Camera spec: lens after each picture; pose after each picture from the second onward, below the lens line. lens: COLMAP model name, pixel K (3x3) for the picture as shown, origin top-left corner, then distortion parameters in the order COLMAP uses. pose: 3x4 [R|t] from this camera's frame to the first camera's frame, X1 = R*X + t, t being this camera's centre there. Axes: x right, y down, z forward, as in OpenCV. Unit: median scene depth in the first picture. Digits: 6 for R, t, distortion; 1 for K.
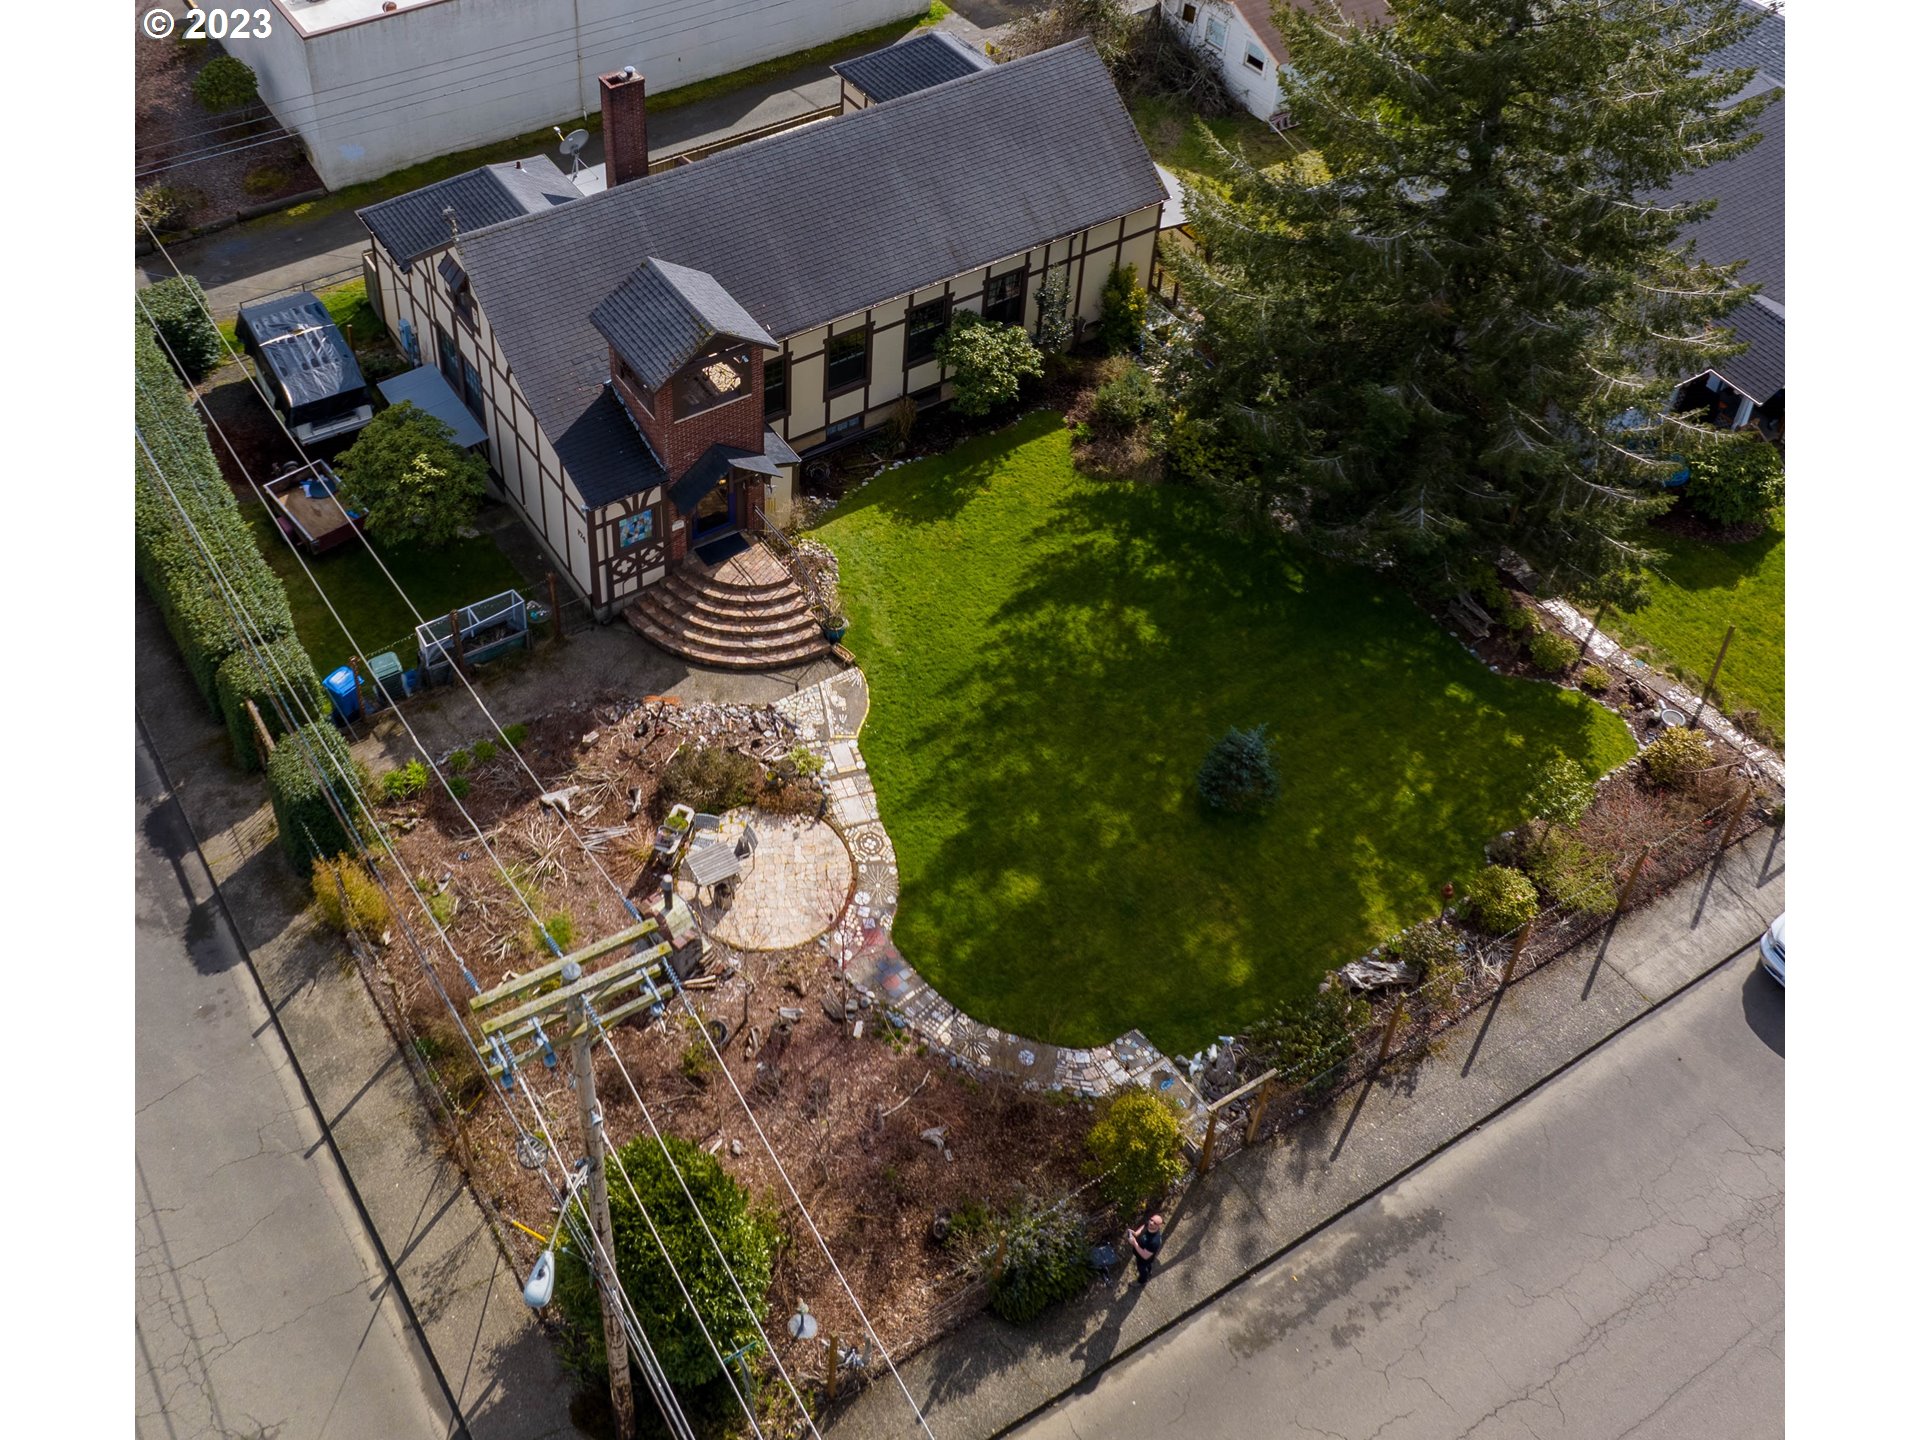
lens RADIAL K [[1773.5, 0, 795.4], [0, 1773.5, 717.1], [0, 0, 1]] dist [-0.044878, -0.010377]
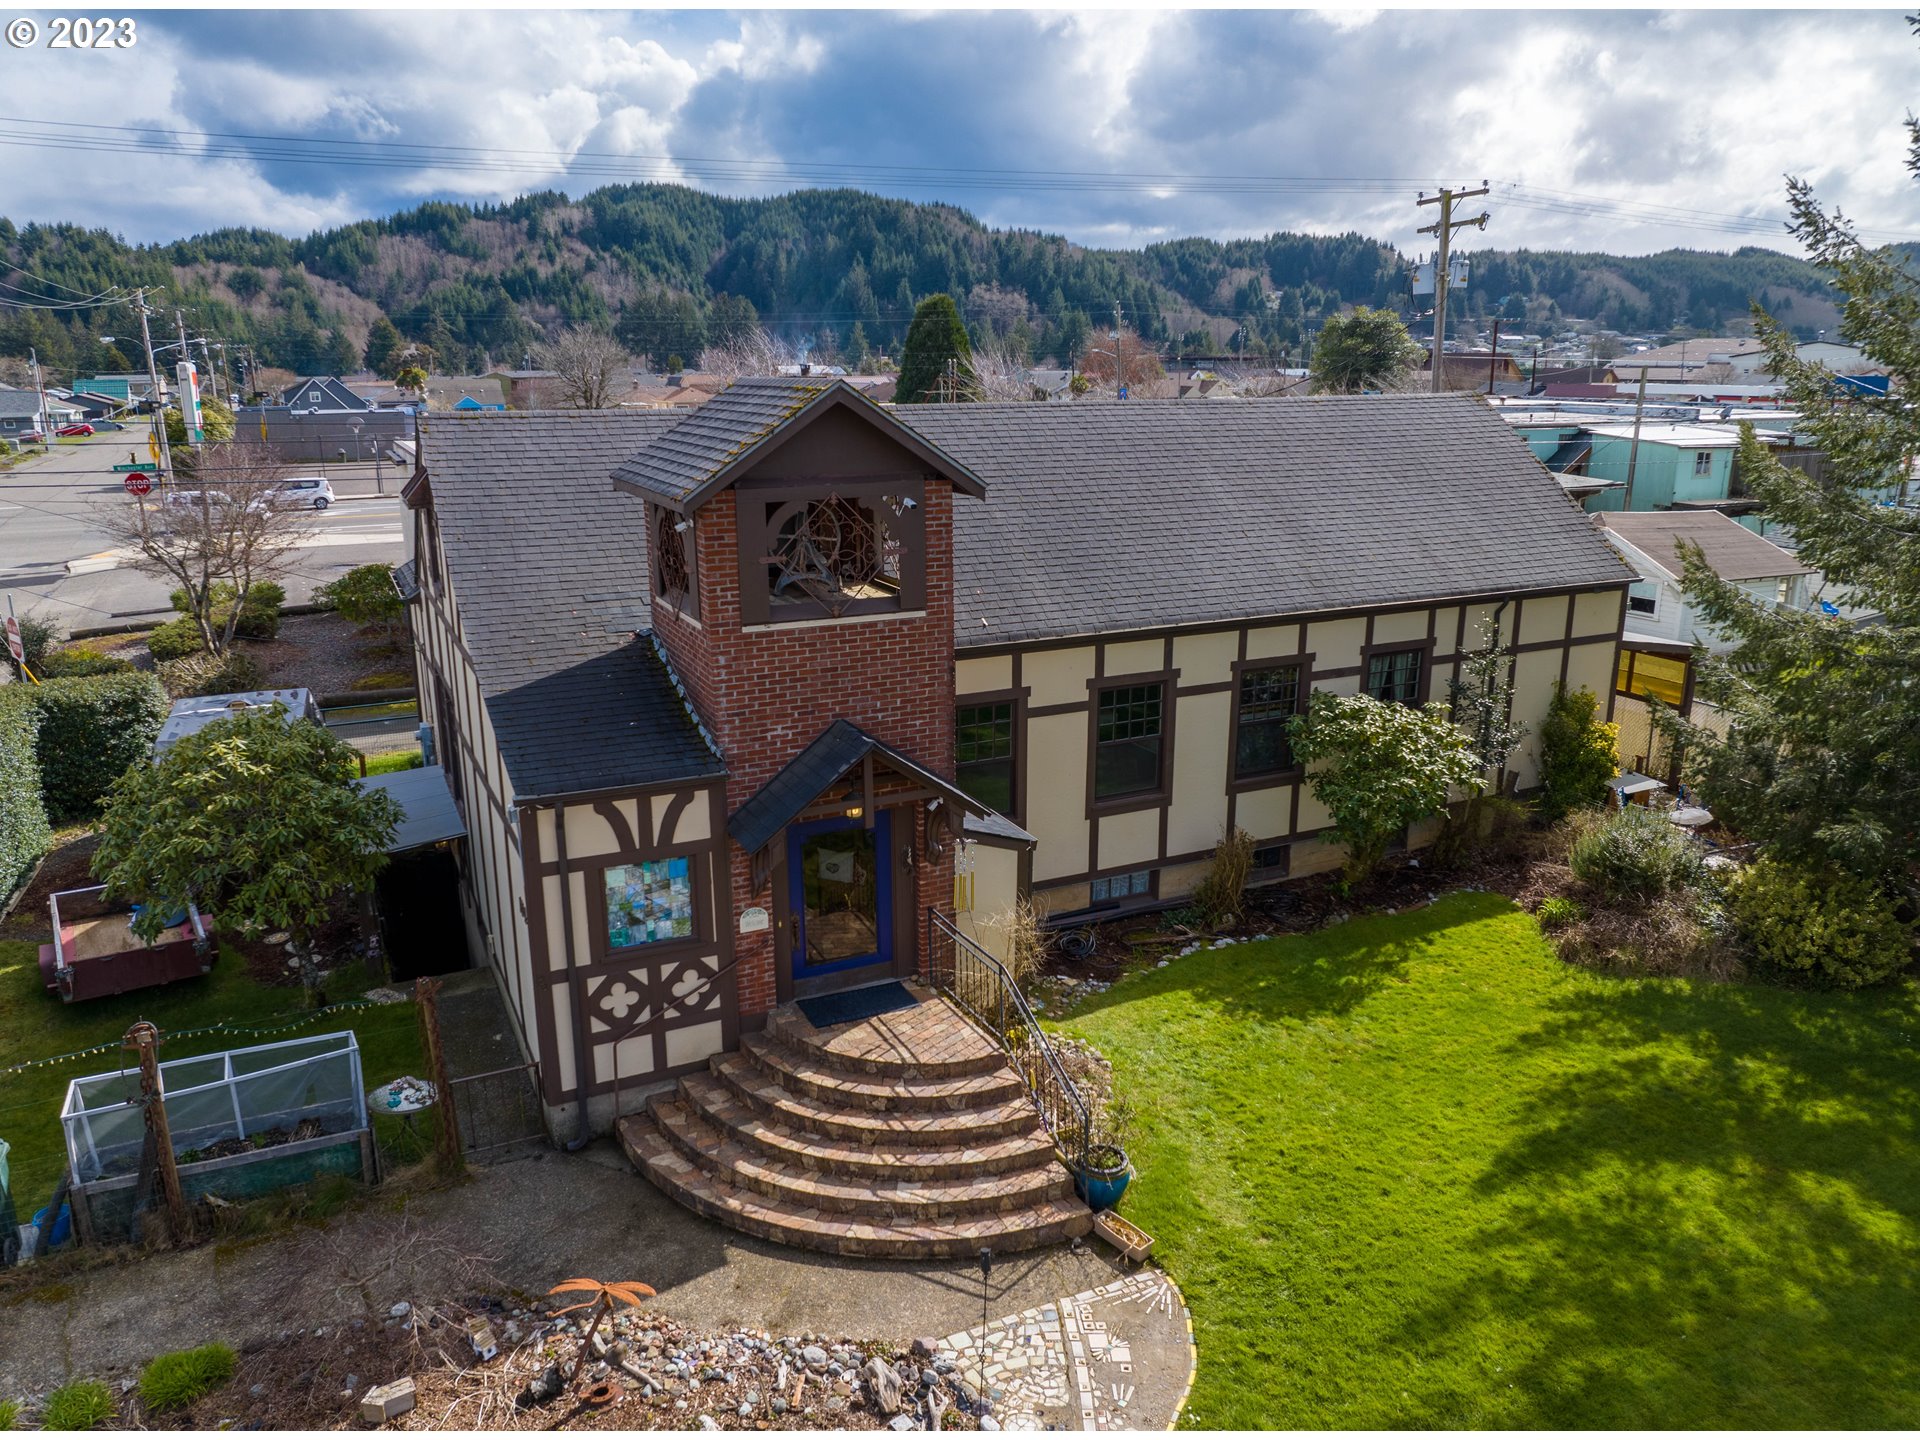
lens RADIAL K [[1354.5, 0, 962.2], [0, 1354.5, 783.0], [0, 0, 1]] dist [-0.039172, -0.007710]
pose [[0.995783, 0.018236, -0.089910, 0.016277], [-0.062009, 0.856068, -0.513131, 0.034042], [0.067611, 0.516542, 0.853588, 0.683987]]
